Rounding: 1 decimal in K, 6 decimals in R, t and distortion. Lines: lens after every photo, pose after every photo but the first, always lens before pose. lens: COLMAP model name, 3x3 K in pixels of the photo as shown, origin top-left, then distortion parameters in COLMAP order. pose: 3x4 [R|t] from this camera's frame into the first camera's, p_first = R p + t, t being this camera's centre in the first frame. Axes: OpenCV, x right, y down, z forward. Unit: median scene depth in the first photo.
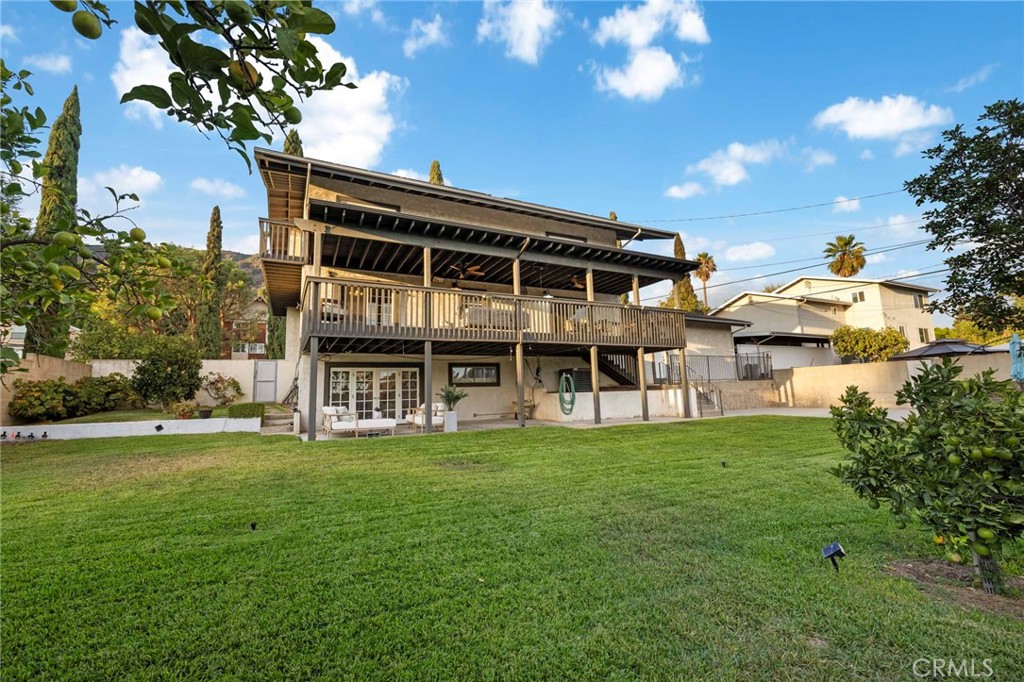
lens RADIAL K [[423.3, 0, 512.0], [0, 423.3, 341.0], [0, 0, 1]] dist [0.003843, 0.000174]
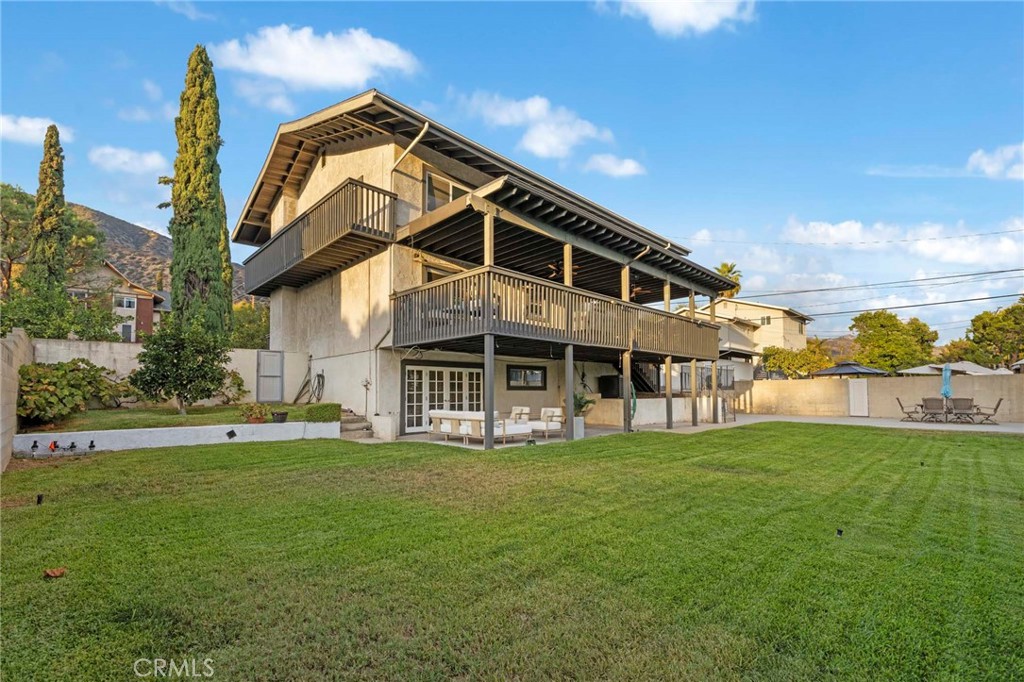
lens RADIAL K [[440.3, 0, 513.5], [0, 440.3, 378.0], [0, 0, 1]] dist [0.000328, 0.000074]
pose [[0.954713, 0.035051, 0.295457, -0.427389], [-0.060954, 0.995016, 0.078922, 0.002874], [-0.291218, -0.093357, 0.952091, 0.057500]]
